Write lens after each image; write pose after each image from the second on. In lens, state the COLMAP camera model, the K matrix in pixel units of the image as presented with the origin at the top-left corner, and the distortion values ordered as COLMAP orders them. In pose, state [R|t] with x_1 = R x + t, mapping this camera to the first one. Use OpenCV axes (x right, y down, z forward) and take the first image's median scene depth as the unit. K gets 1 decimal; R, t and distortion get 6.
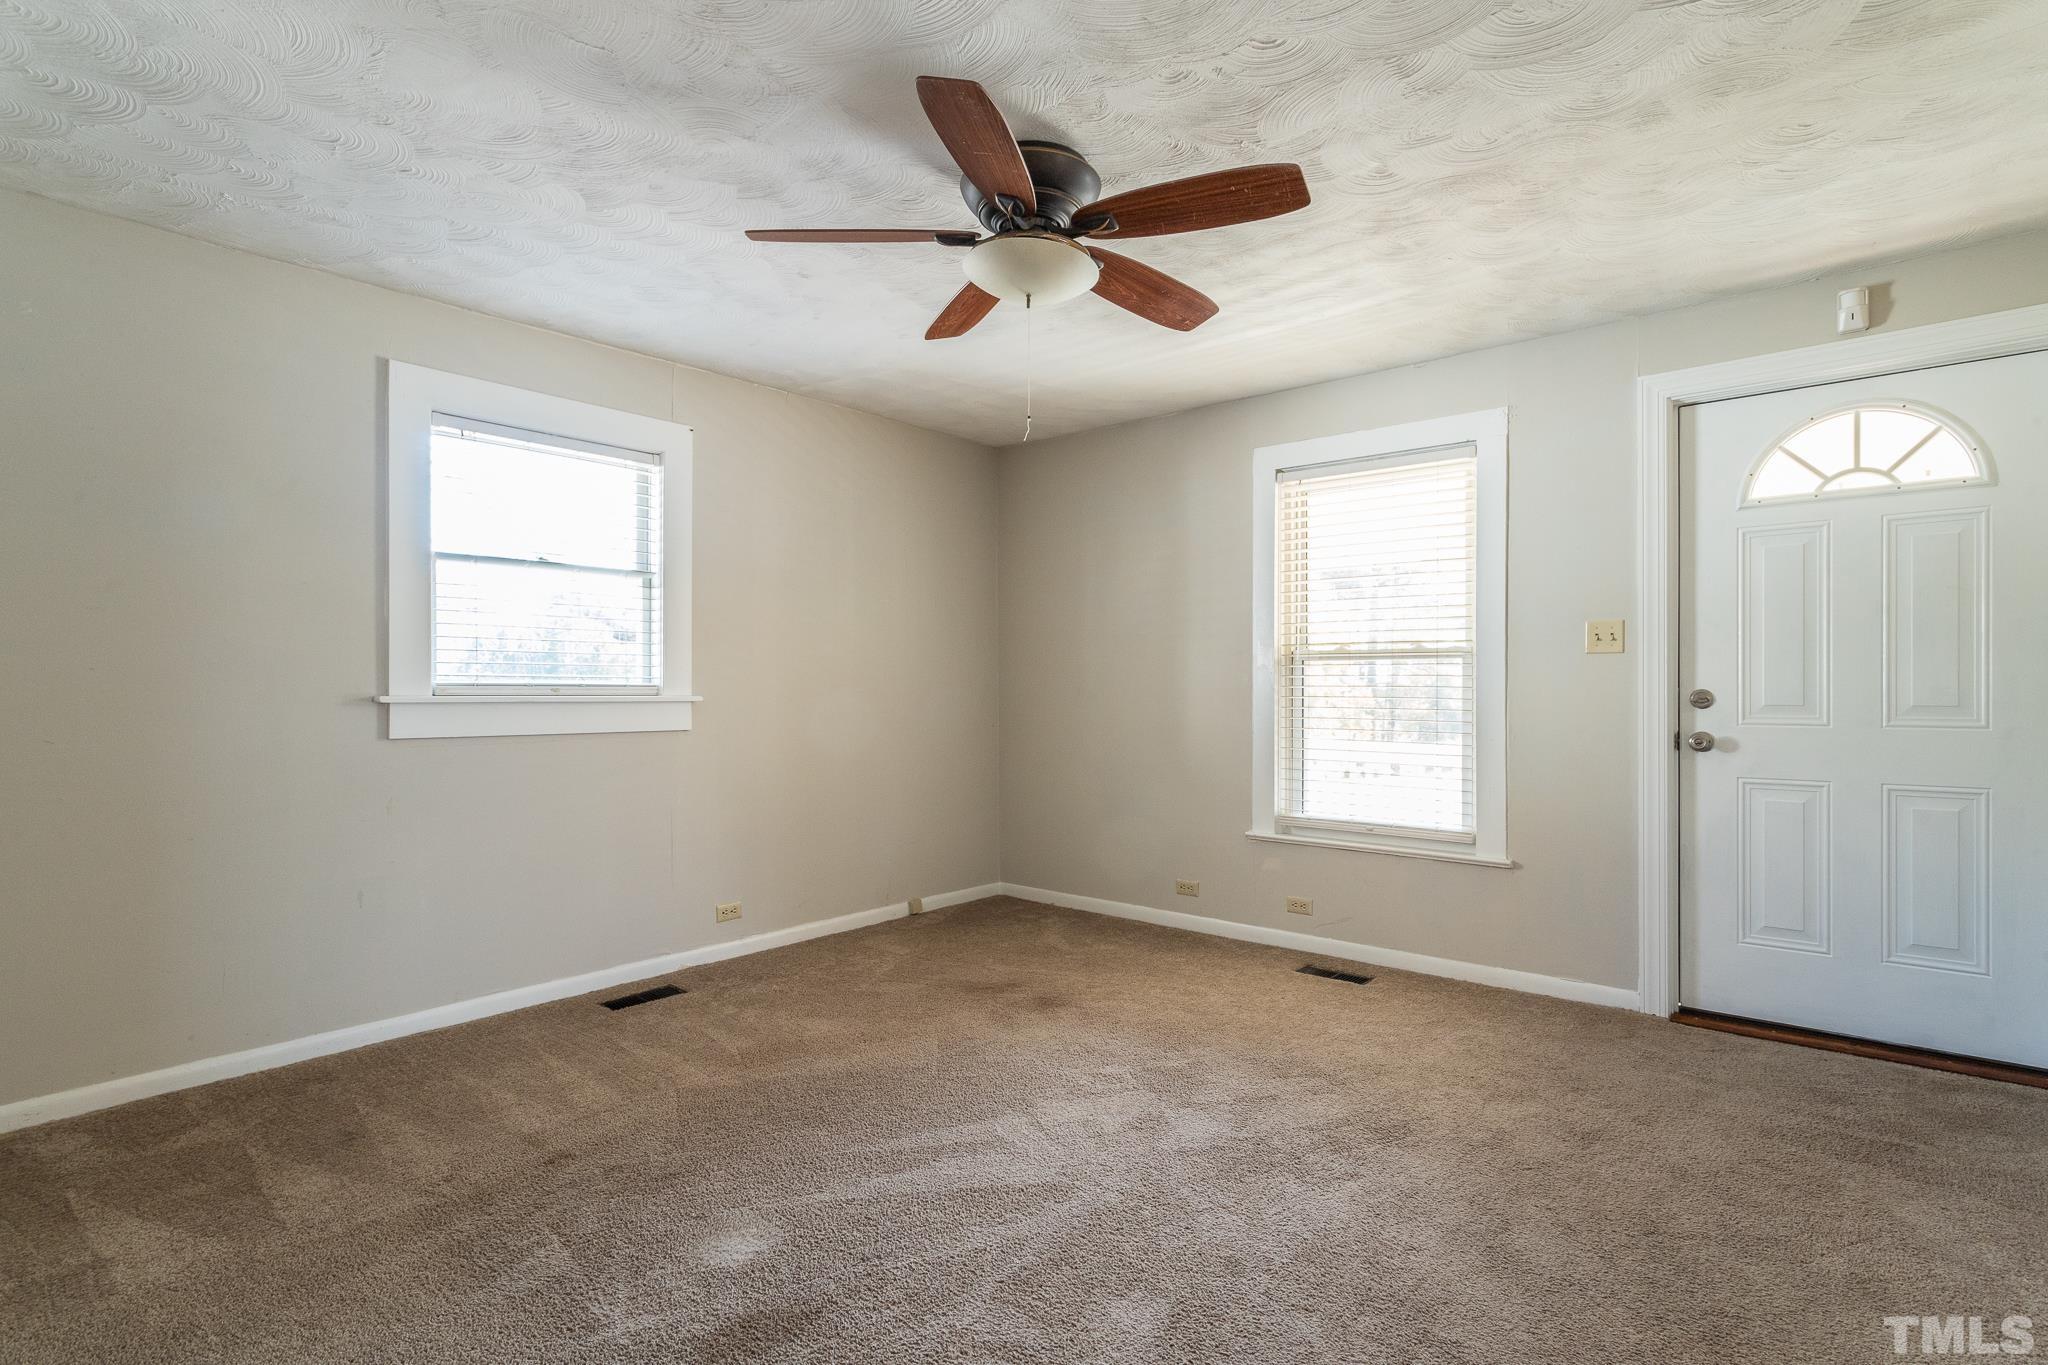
lens RADIAL K [[971.5, 0, 1040.7], [0, 971.5, 698.3], [0, 0, 1]] dist [-0.003815, 0.000339]
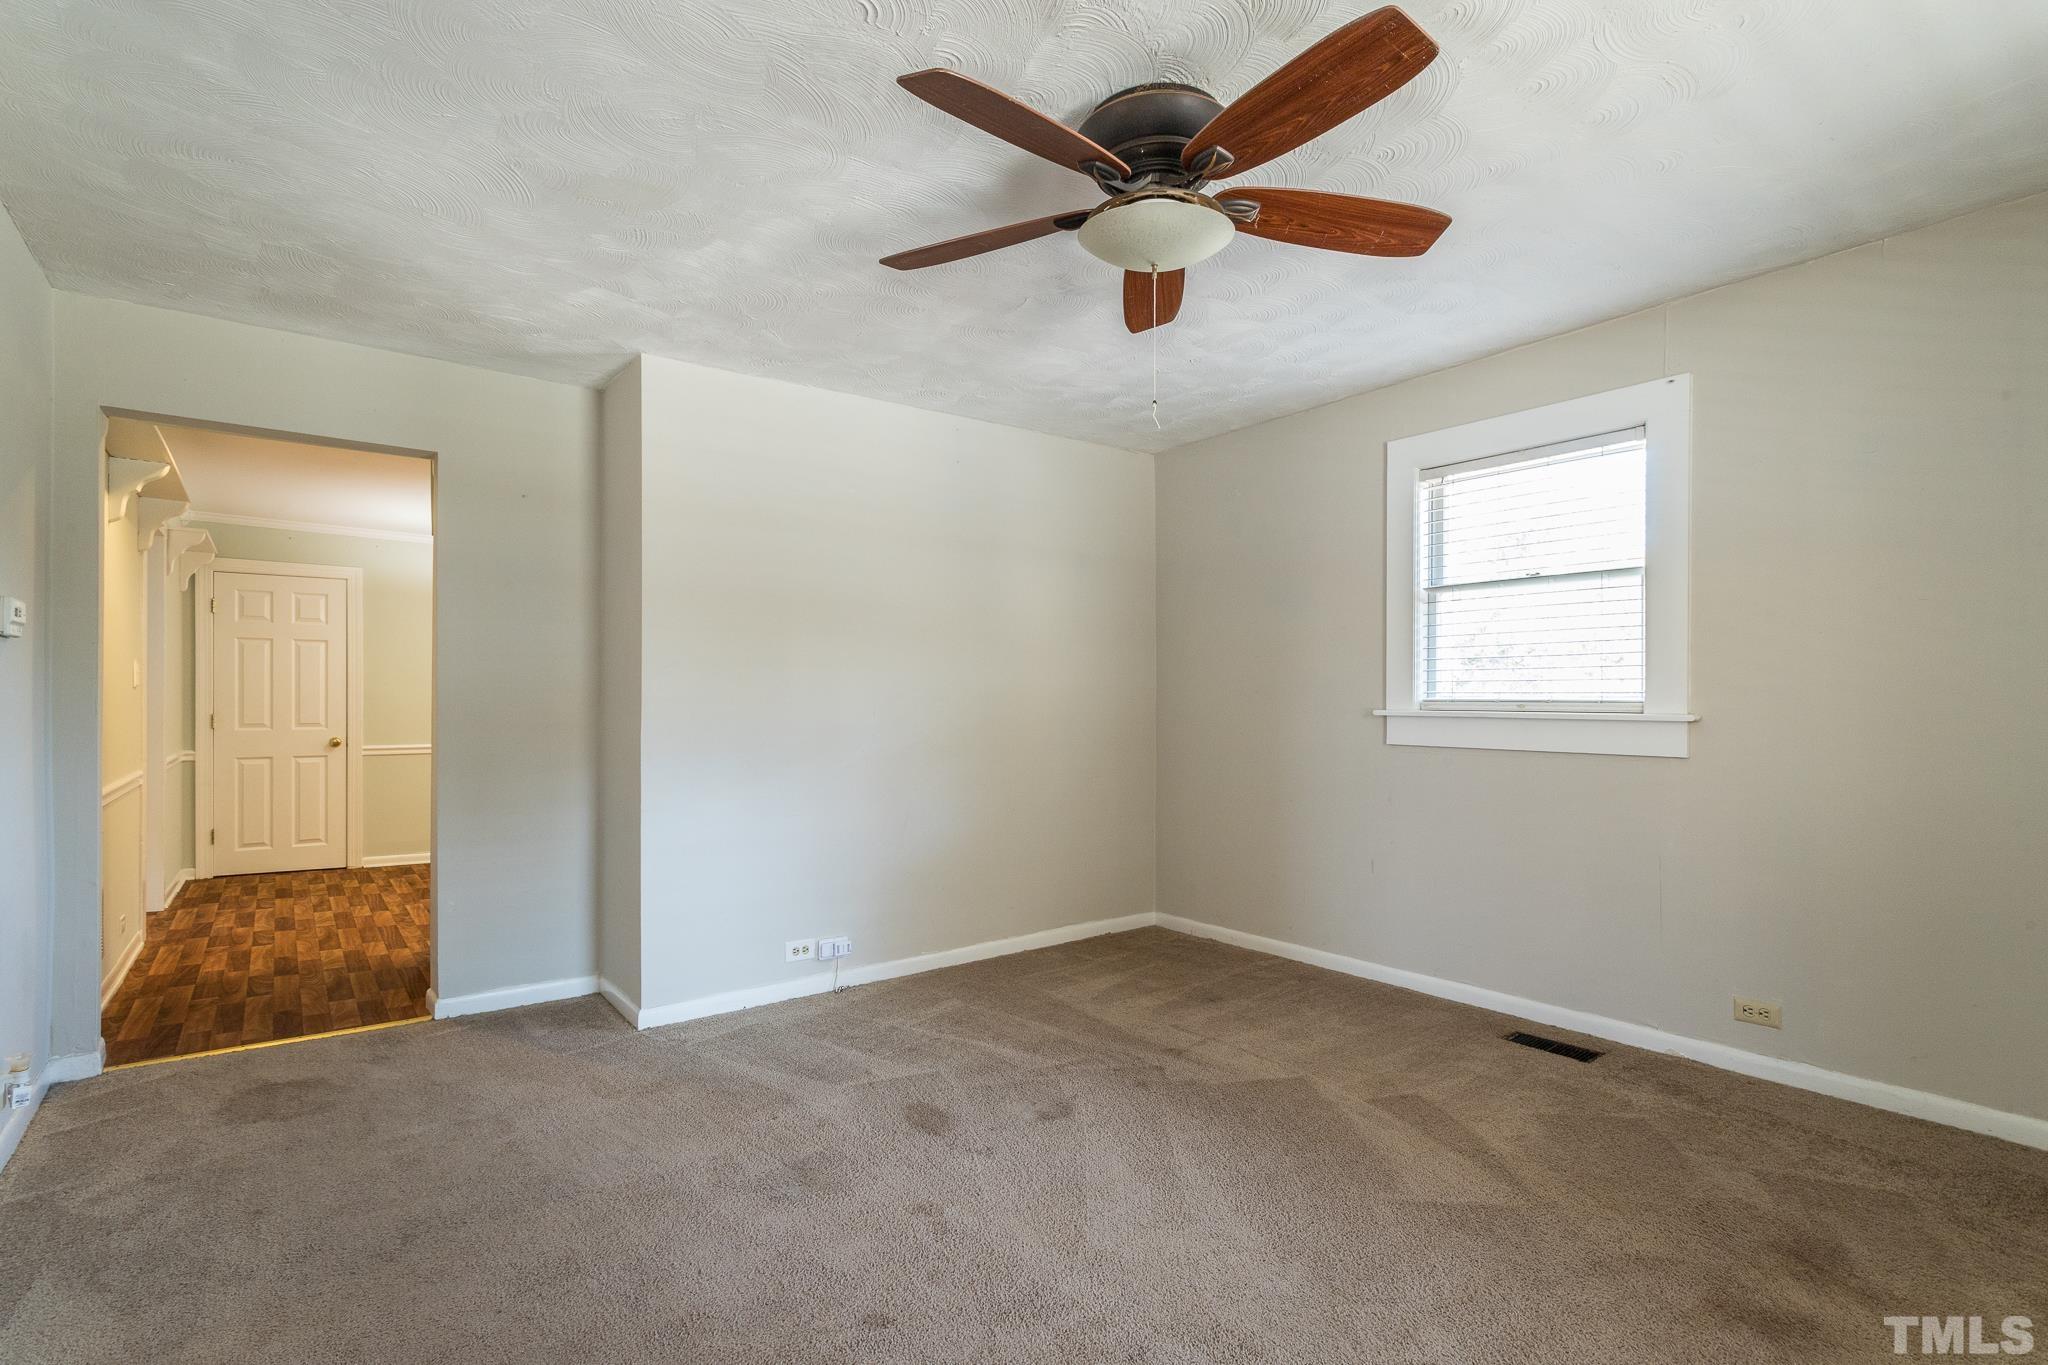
lens RADIAL K [[971.5, 0, 1014.1], [0, 971.5, 695.8], [0, 0, 1]] dist [-0.003815, 0.000339]
pose [[-0.215246, -0.001327, -0.976559, 0.634382], [-0.006573, 0.999978, 0.000090, -0.016848], [0.976538, 0.006439, -0.215250, 0.765048]]
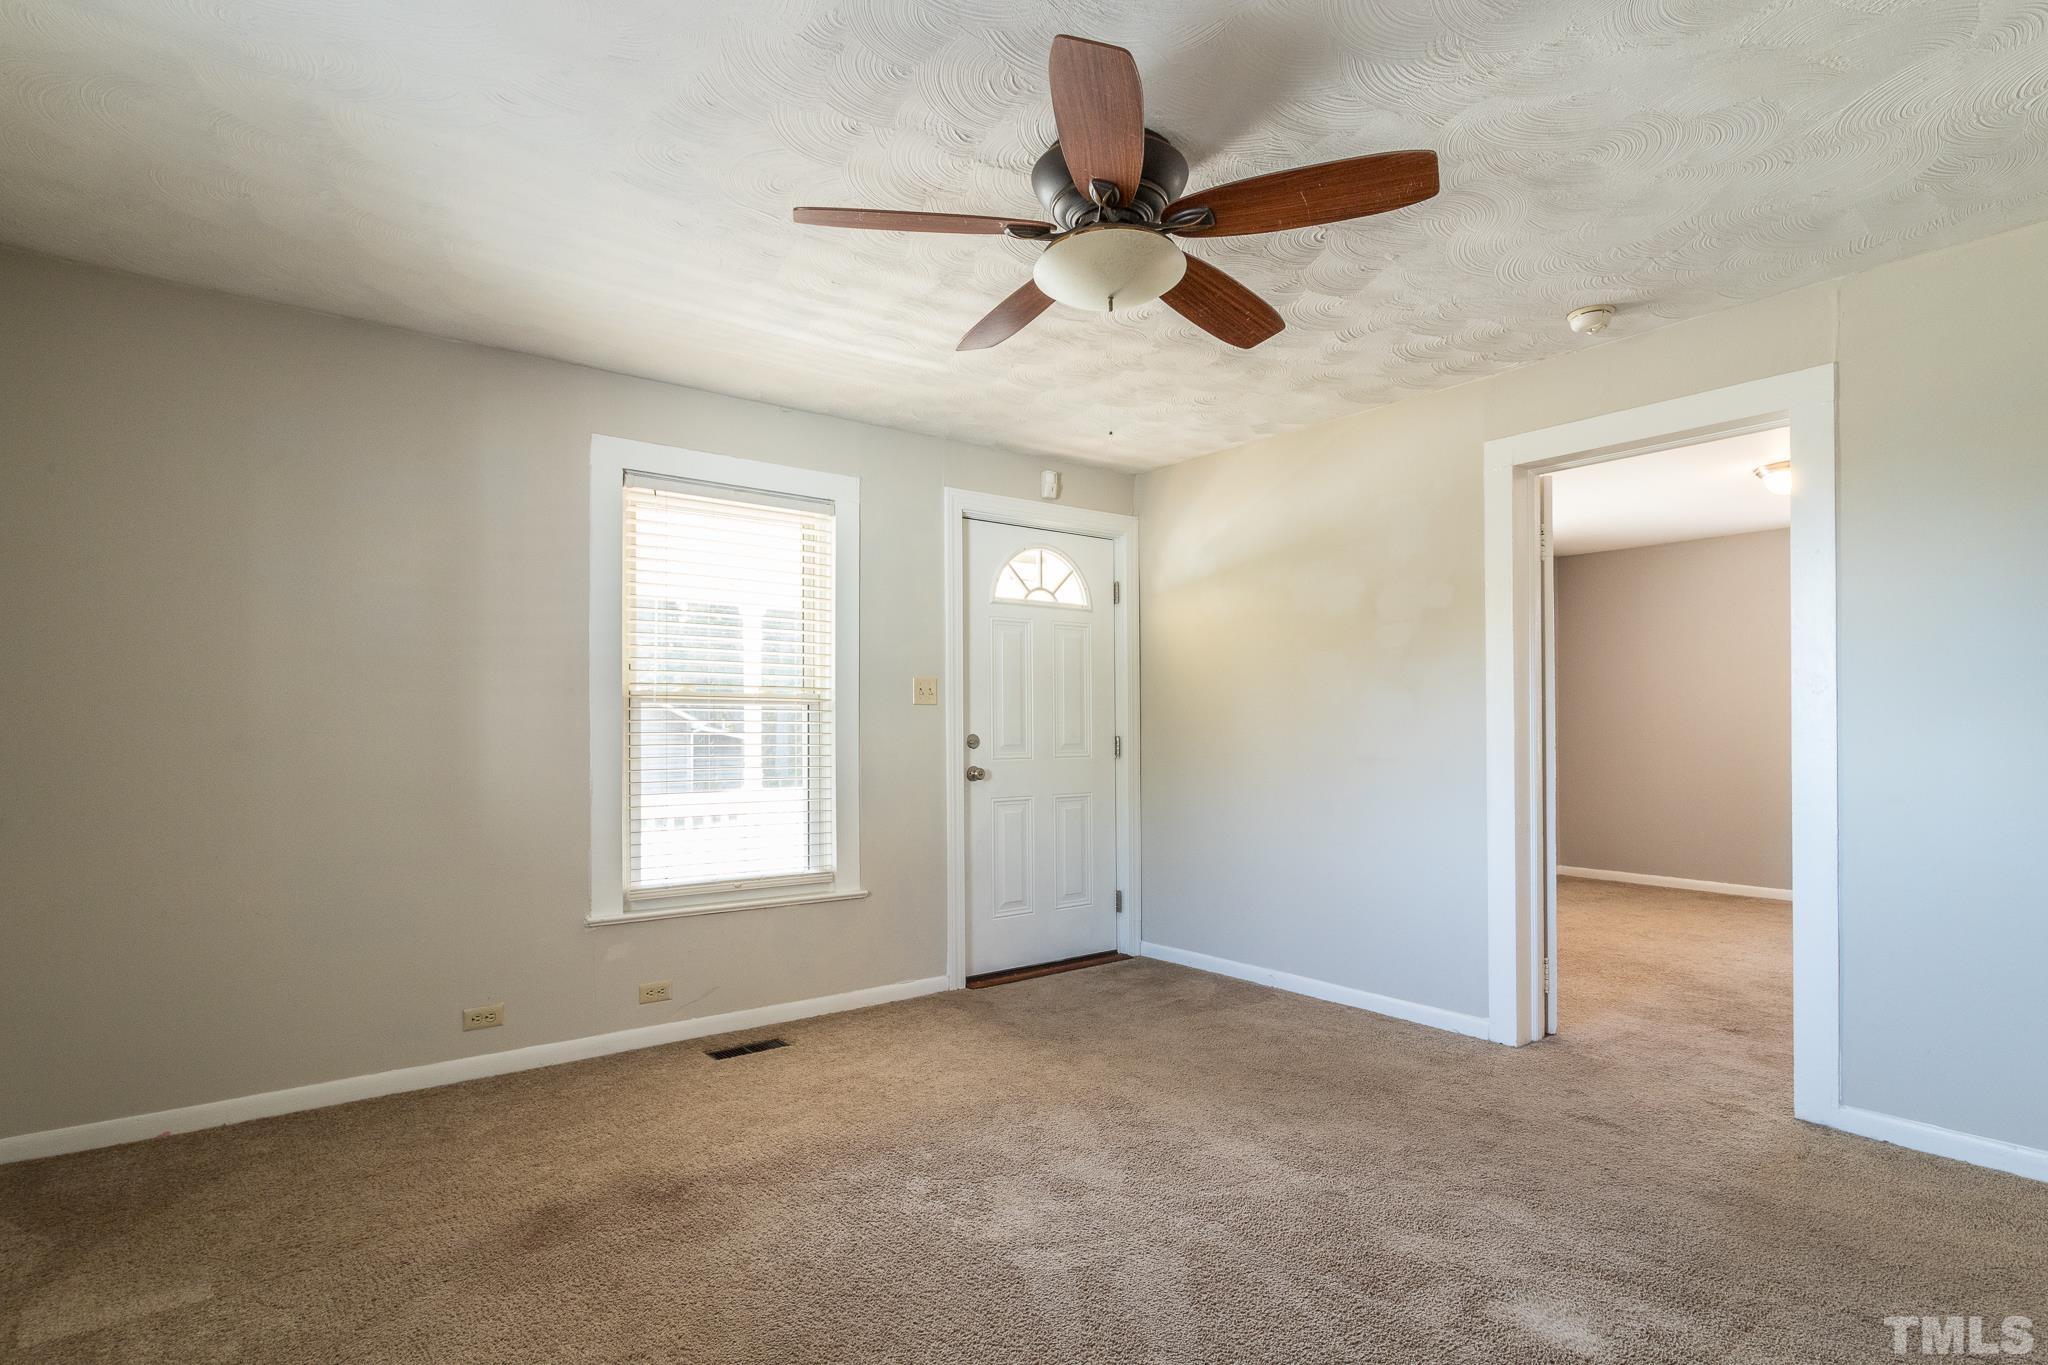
lens RADIAL K [[1053.8, 0, 984.9], [0, 1053.8, 730.2], [0, 0, 1]] dist [-0.003308, 0.001424]
pose [[0.228646, -0.000323, 0.973510, -0.703870], [0.014045, 0.999897, -0.002967, -0.009701], [-0.973408, 0.014351, 0.228627, 0.638837]]
